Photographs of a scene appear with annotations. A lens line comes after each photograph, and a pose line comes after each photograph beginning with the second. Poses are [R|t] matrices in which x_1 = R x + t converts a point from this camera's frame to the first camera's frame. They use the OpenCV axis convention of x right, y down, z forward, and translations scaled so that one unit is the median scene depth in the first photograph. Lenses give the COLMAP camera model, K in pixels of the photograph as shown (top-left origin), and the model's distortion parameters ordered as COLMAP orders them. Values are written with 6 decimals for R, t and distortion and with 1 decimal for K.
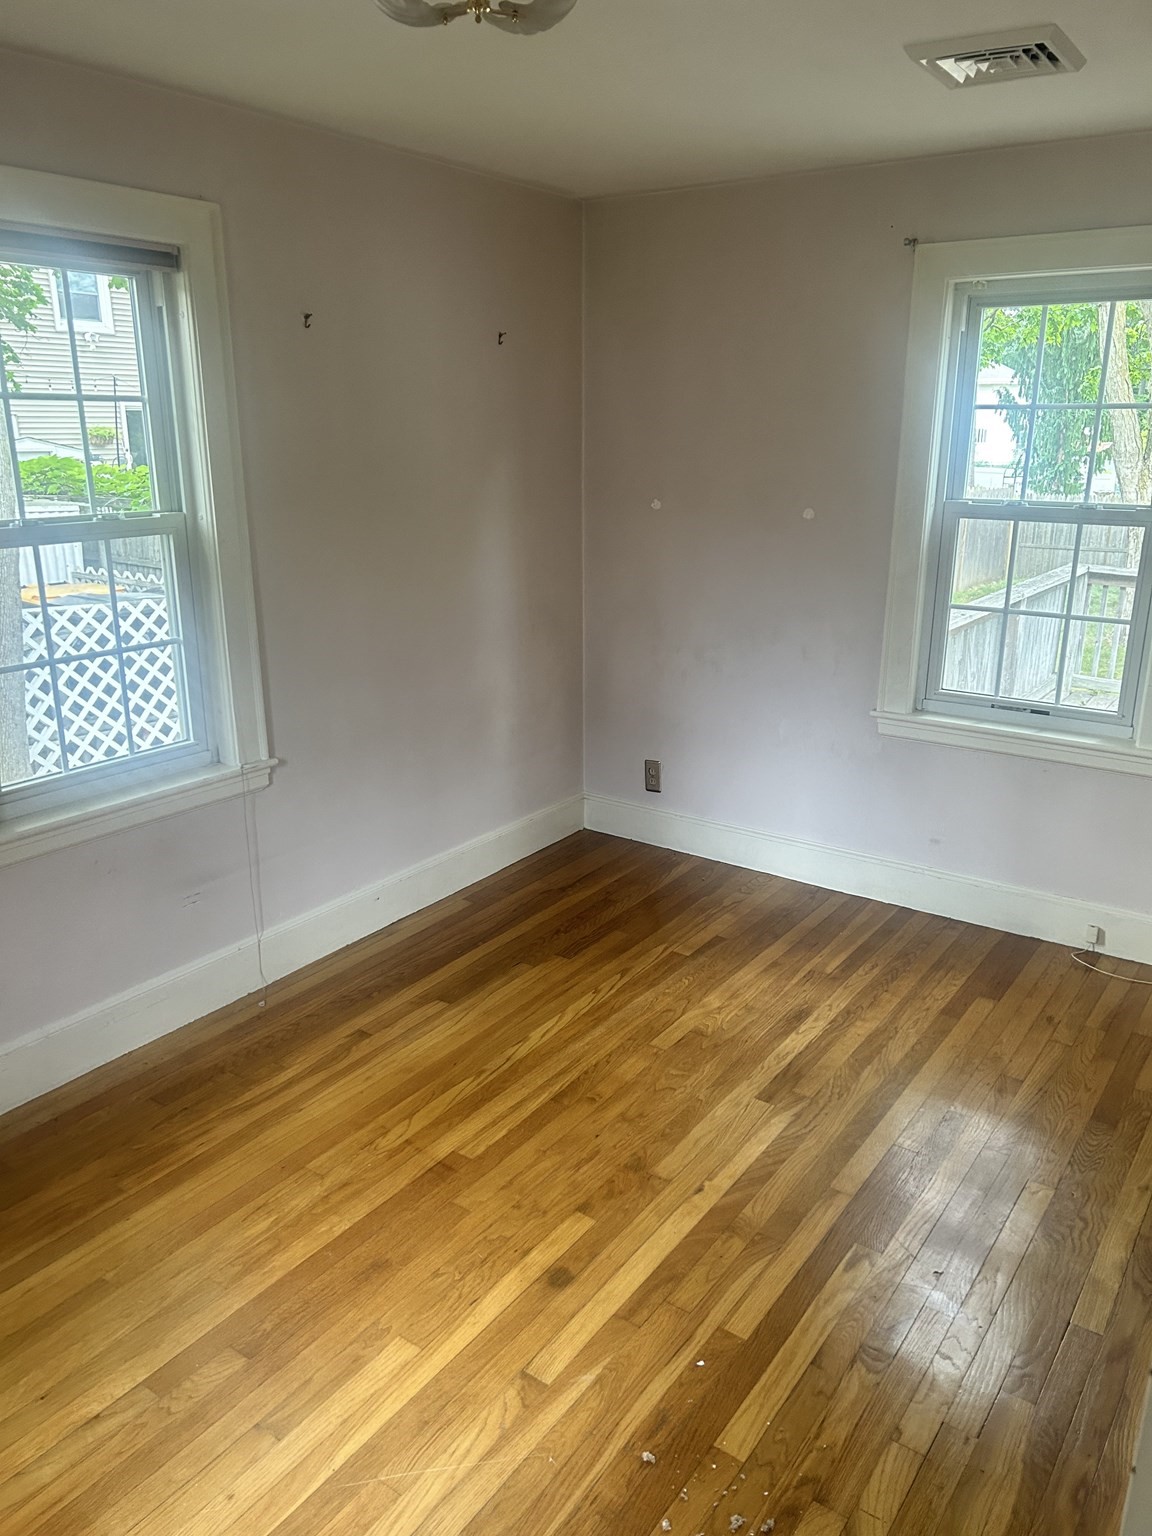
lens RADIAL K [[1155.7, 0, 575.1], [0, 1155.7, 771.1], [0, 0, 1]] dist [0.004788, -0.000140]
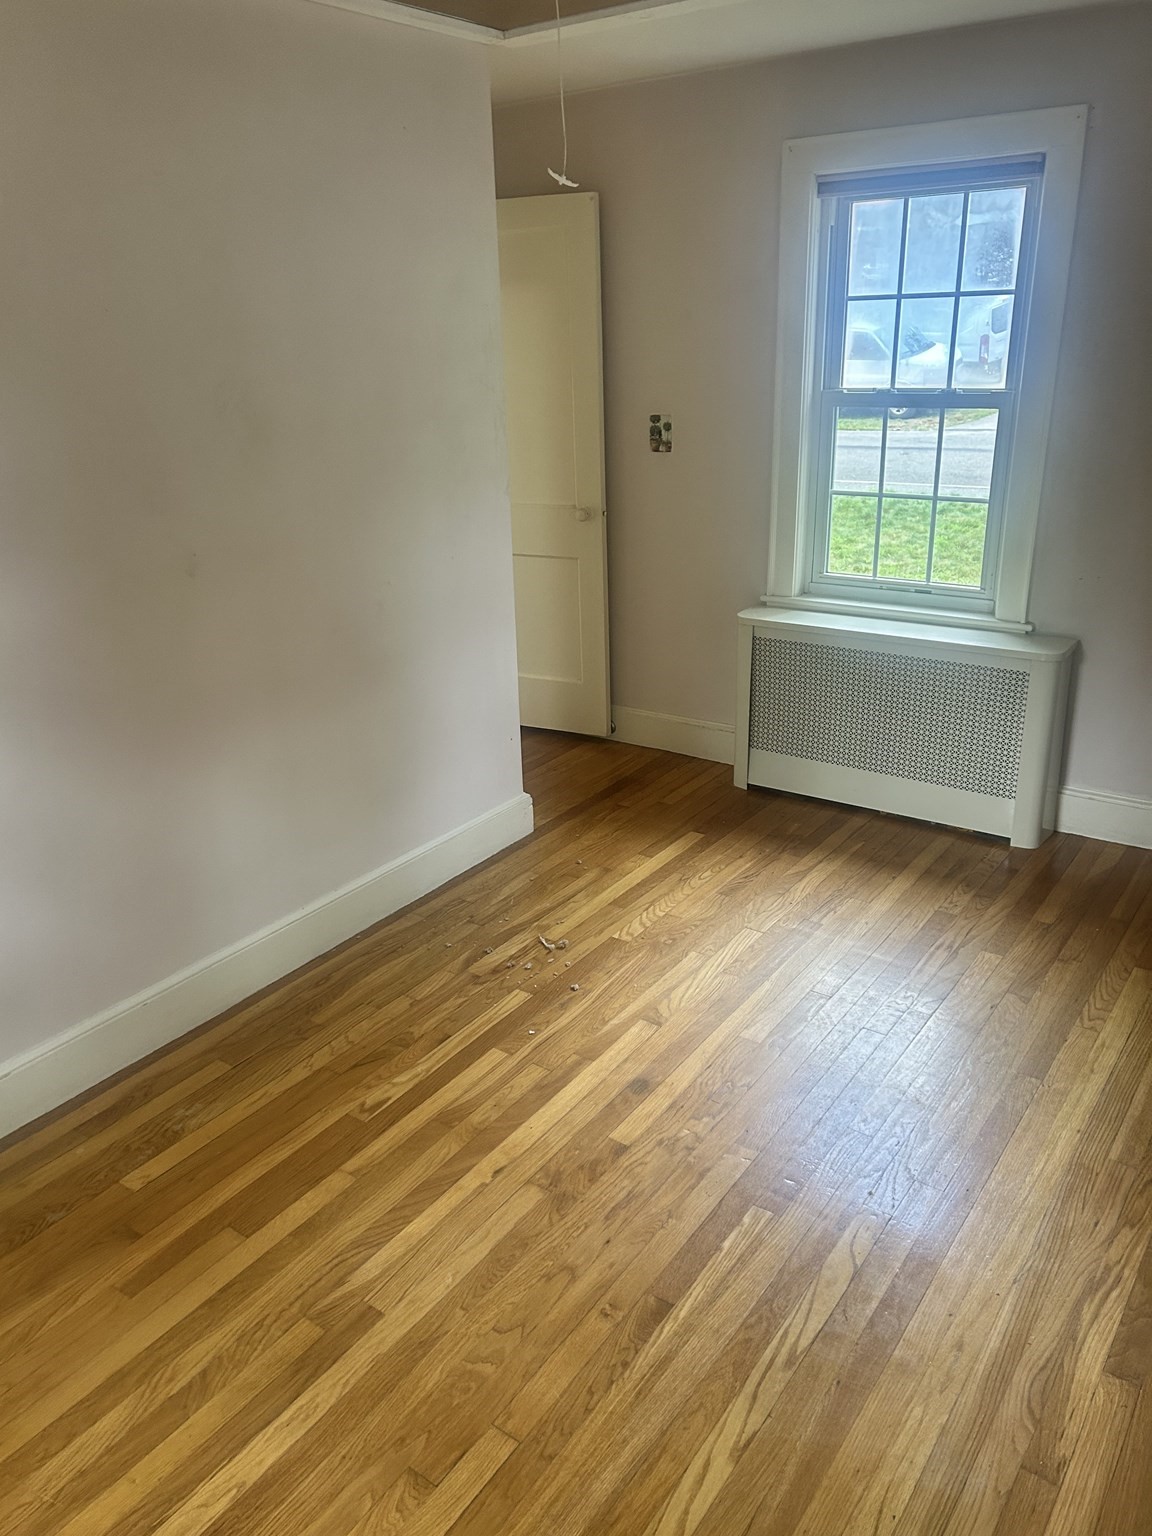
lens RADIAL K [[1155.7, 0, 573.2], [0, 1155.7, 769.6], [0, 0, 1]] dist [0.004788, -0.000140]
pose [[-0.999547, 0.025068, 0.016666, 0.022564], [0.030035, 0.793642, 0.607643, -0.457327], [0.002005, 0.607868, -0.794035, 1.527930]]
